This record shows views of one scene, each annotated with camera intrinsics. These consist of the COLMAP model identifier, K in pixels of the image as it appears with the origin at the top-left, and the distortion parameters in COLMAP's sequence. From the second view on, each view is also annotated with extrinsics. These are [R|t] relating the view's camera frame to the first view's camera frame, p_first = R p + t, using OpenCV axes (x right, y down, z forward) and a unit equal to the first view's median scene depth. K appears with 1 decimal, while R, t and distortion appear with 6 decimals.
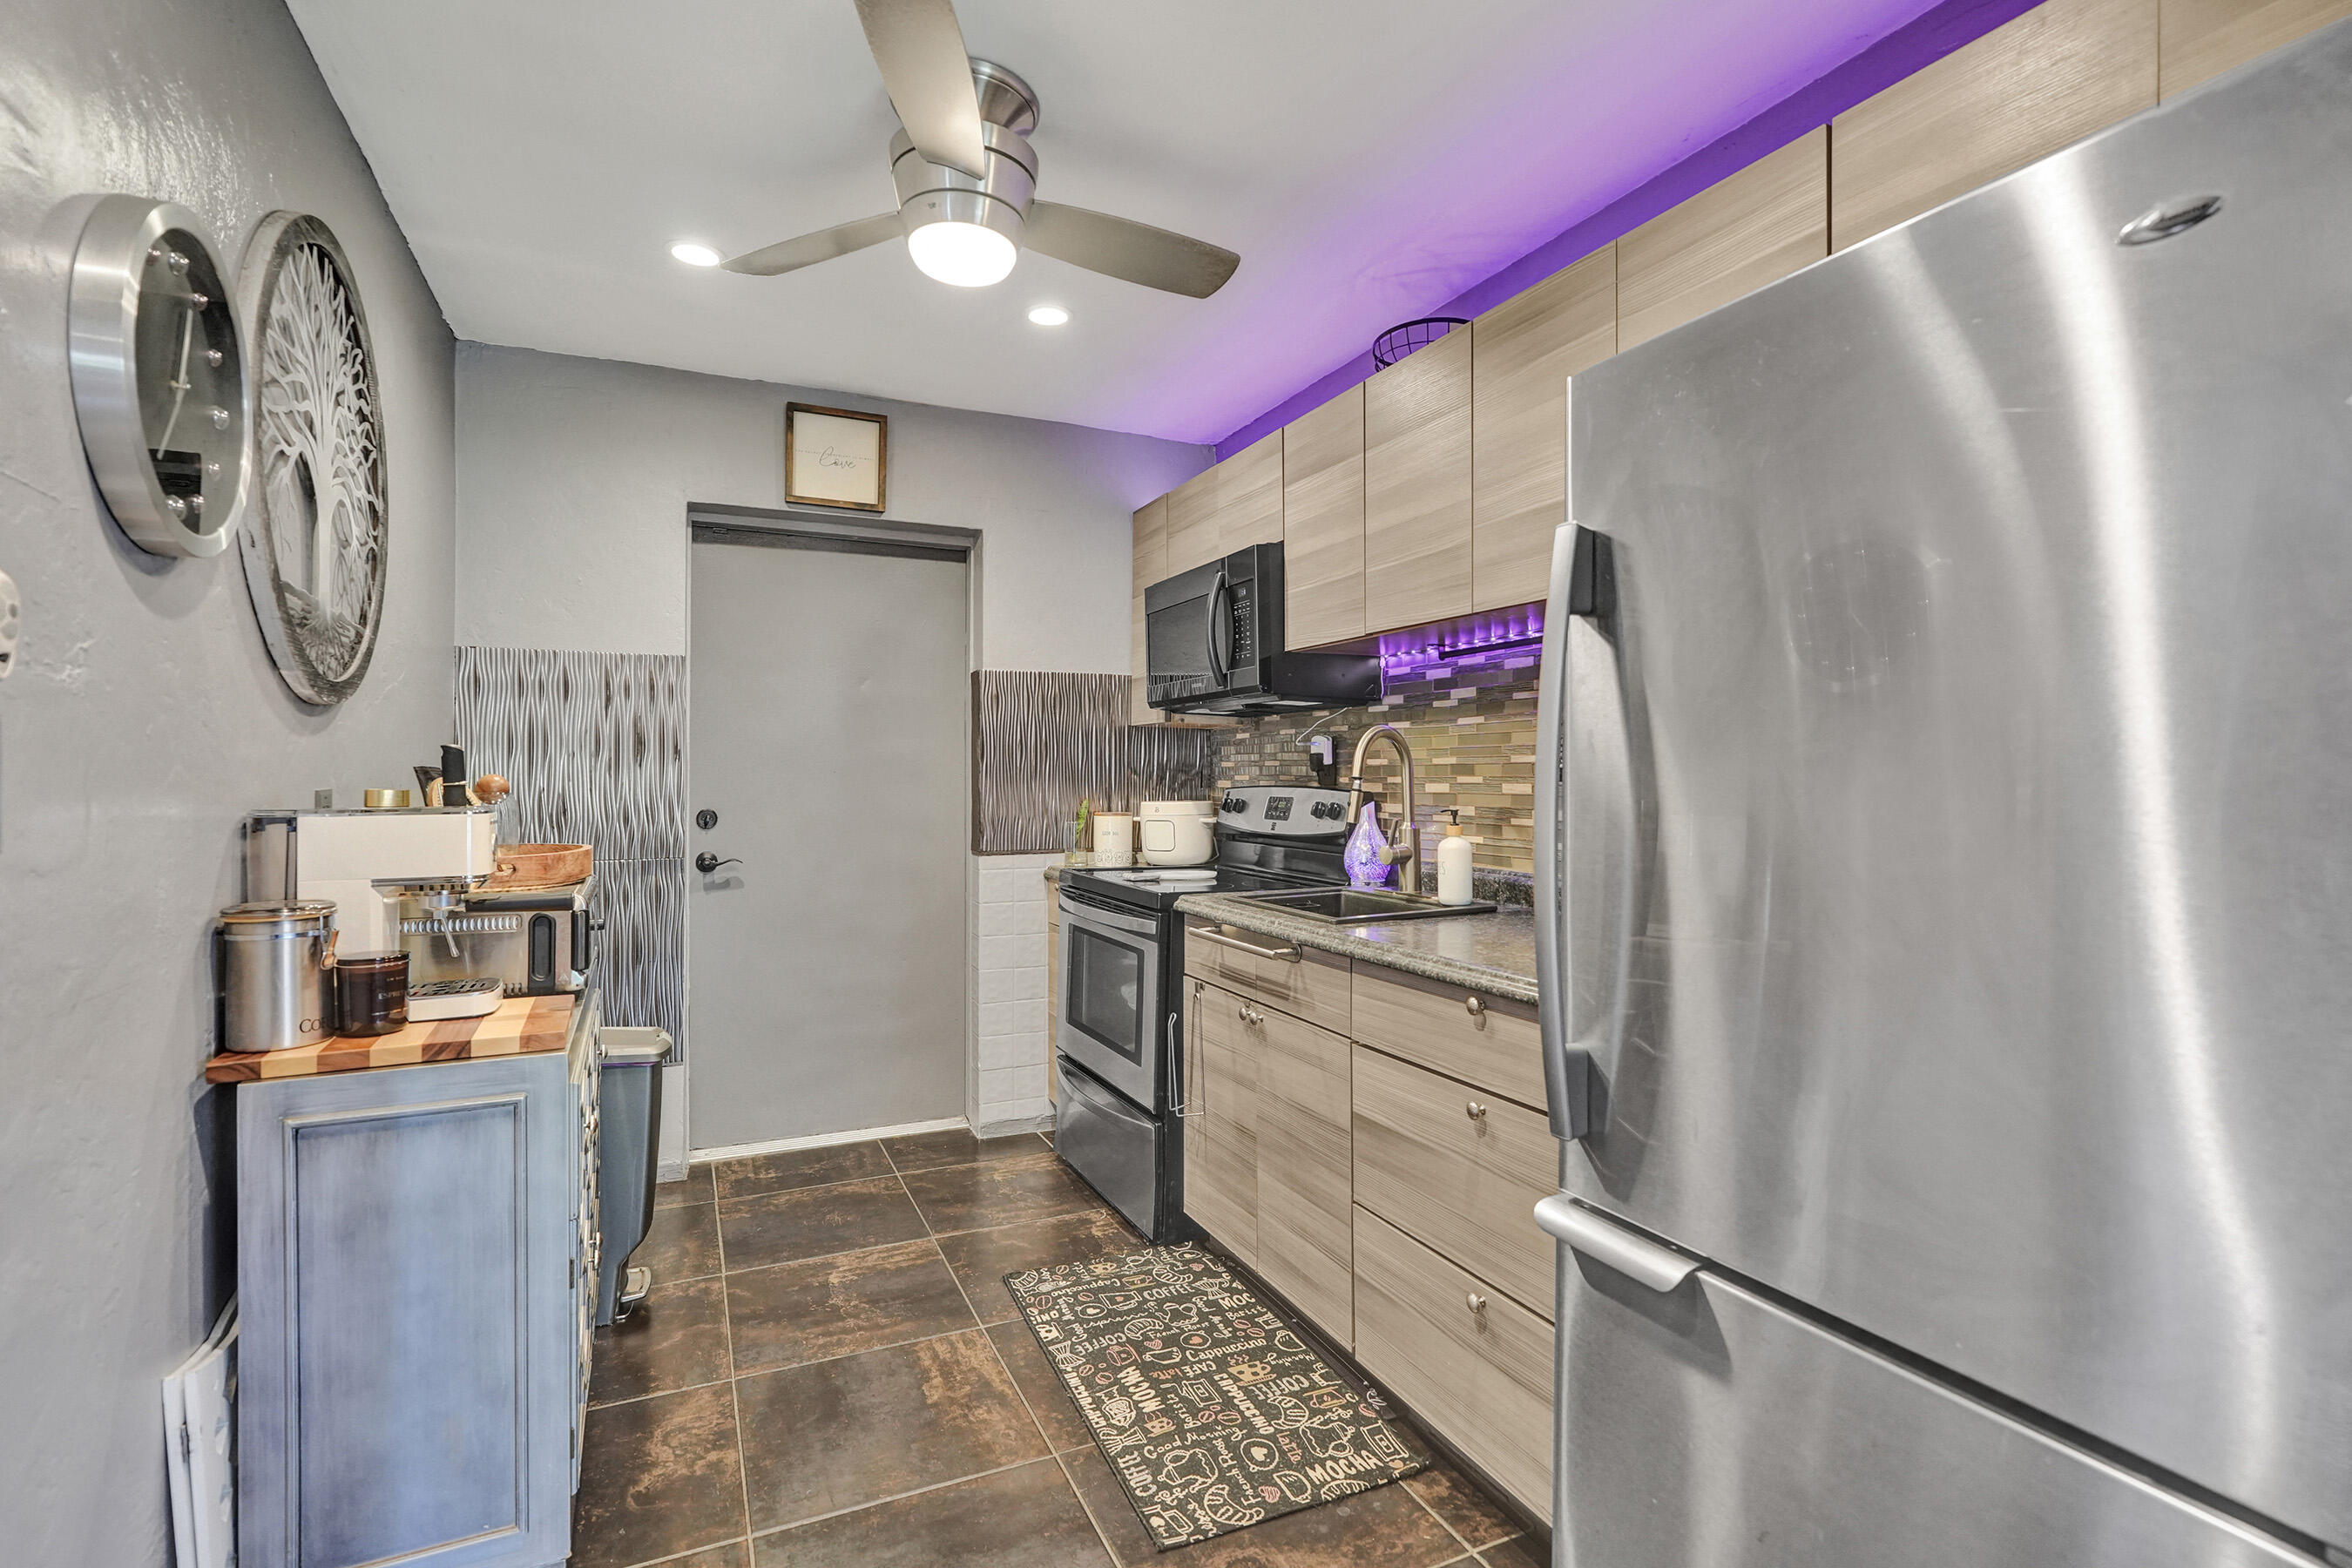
lens RADIAL K [[1121.4, 0, 1176.0], [0, 1121.4, 784.0], [0, 0, 1]] dist [0.057246, 0.000035]
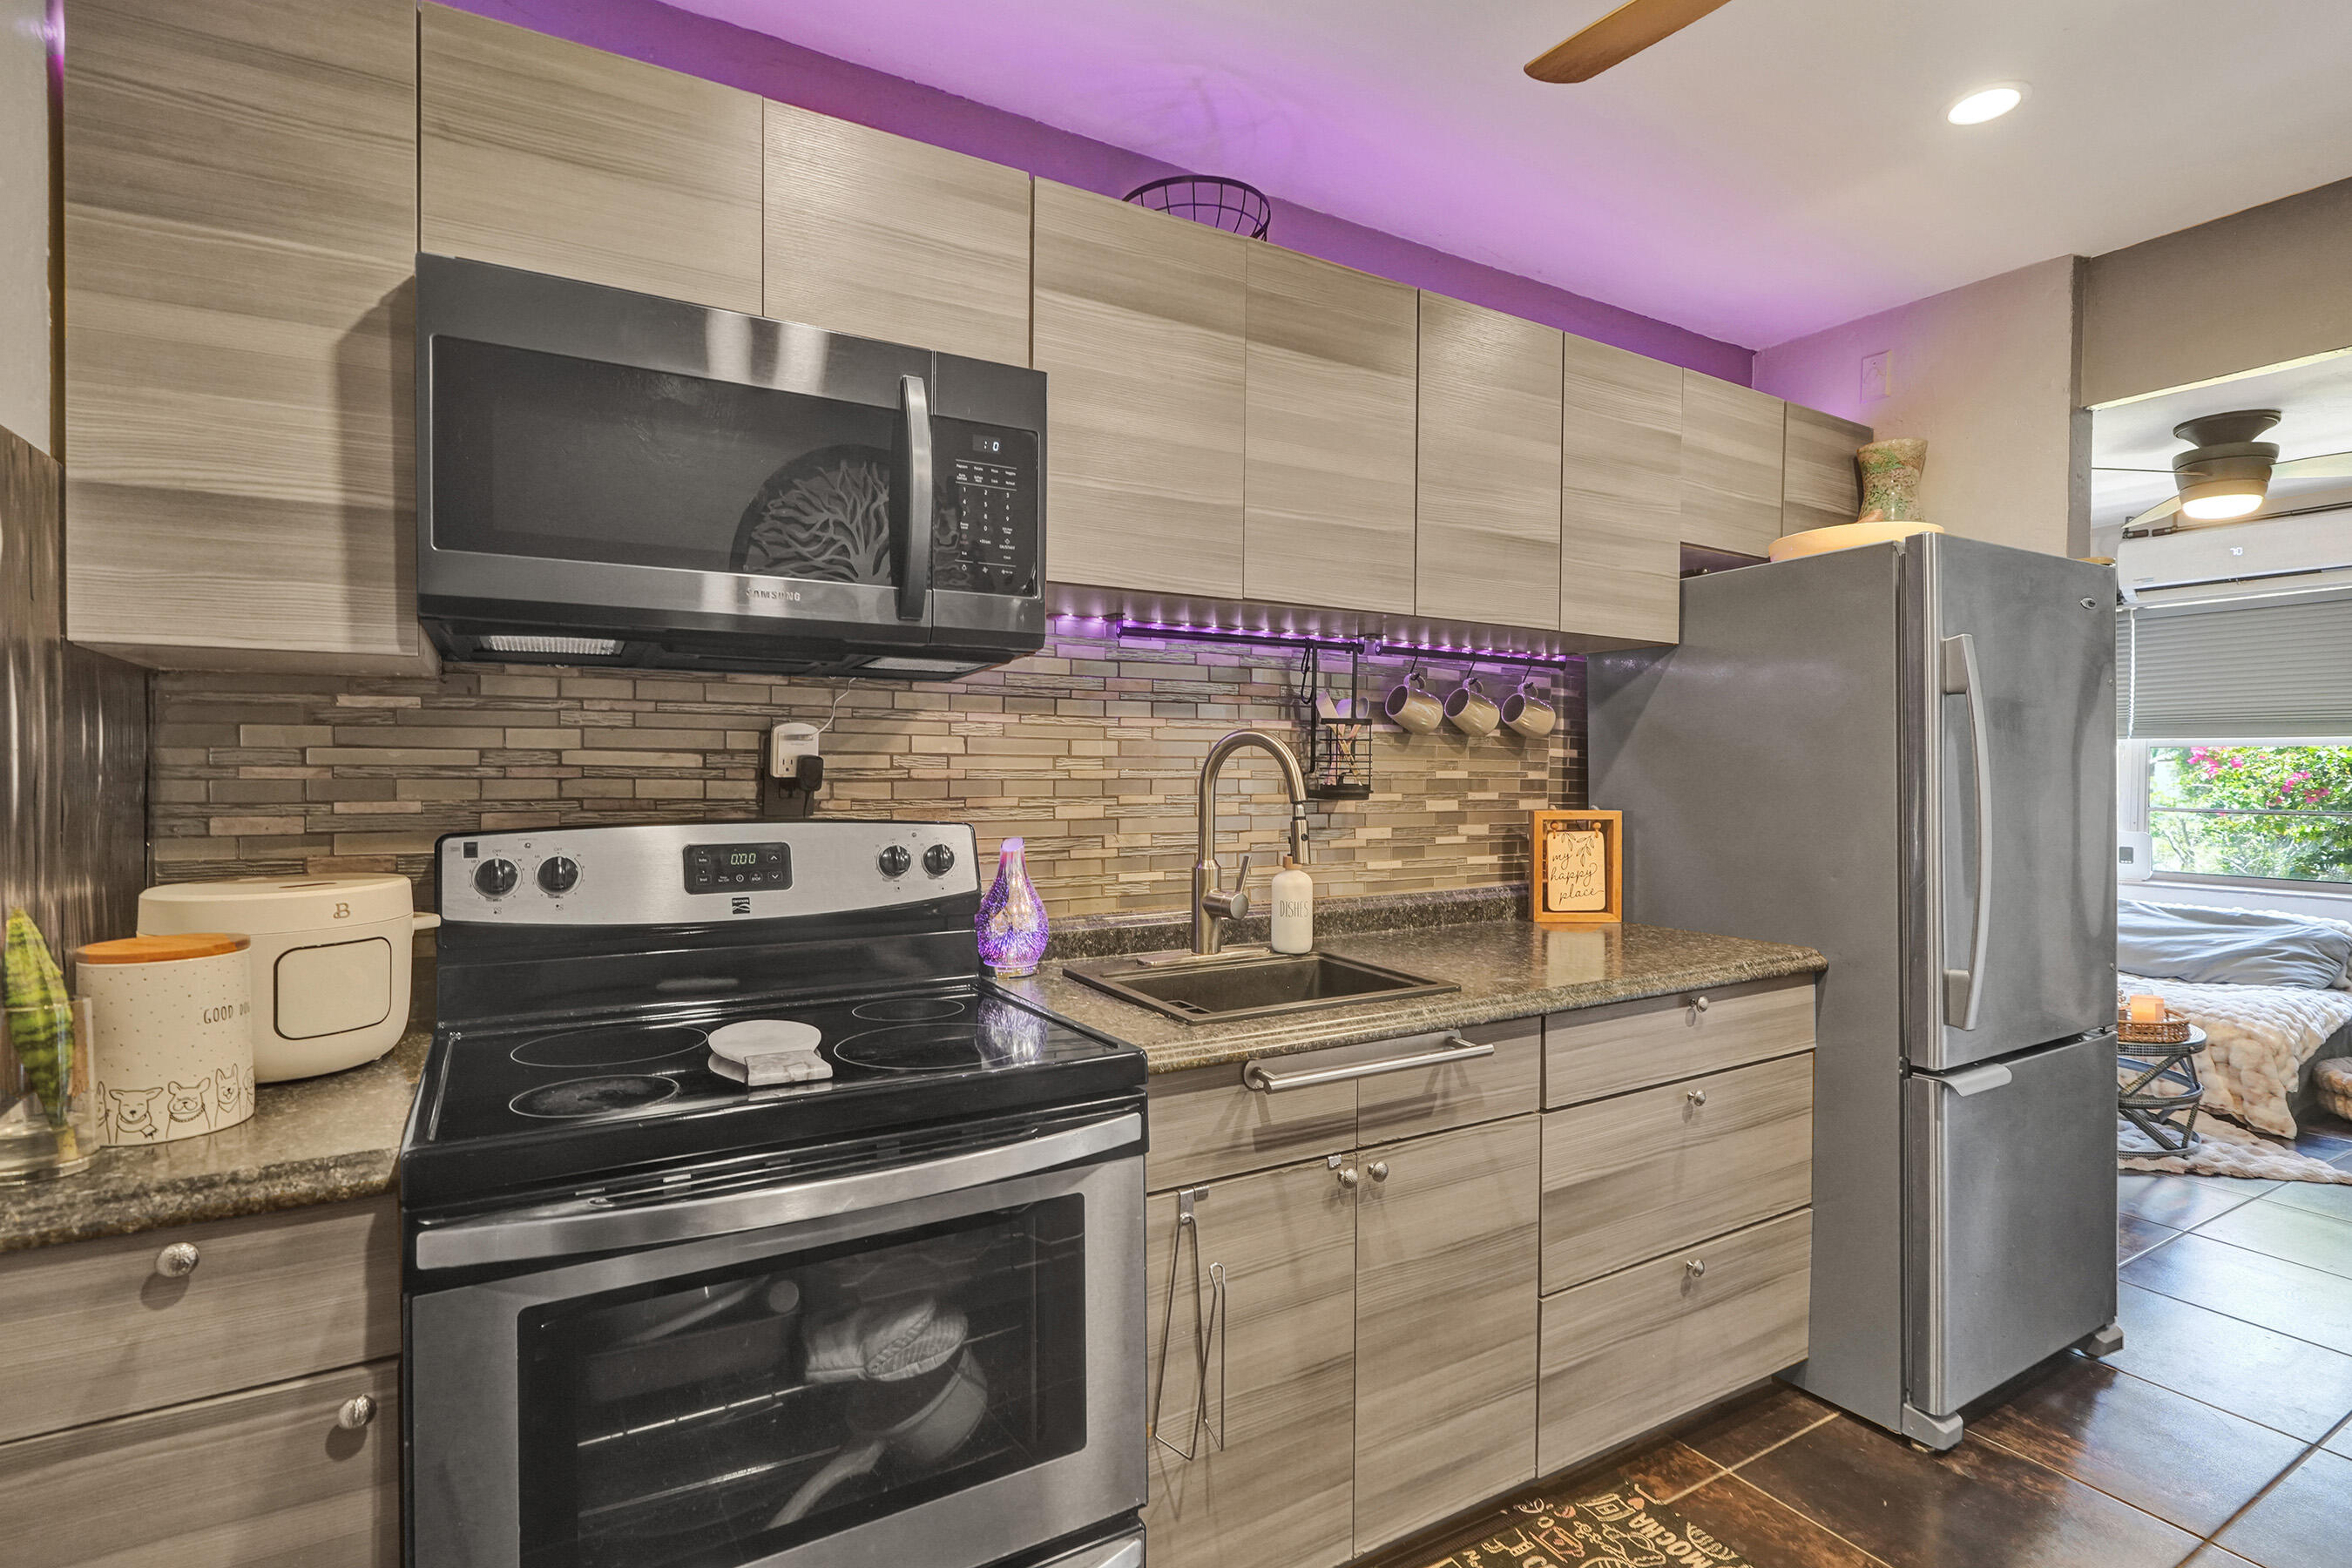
lens RADIAL K [[1122.9, 0, 1176.0], [0, 1122.9, 784.0], [0, 0, 1]] dist [-0.003487, 0.000075]
pose [[-0.092451, -0.021246, 0.995491, -0.636504], [0.010785, 0.999692, 0.022337, -0.036727], [-0.995659, 0.012801, -0.092194, 1.327636]]
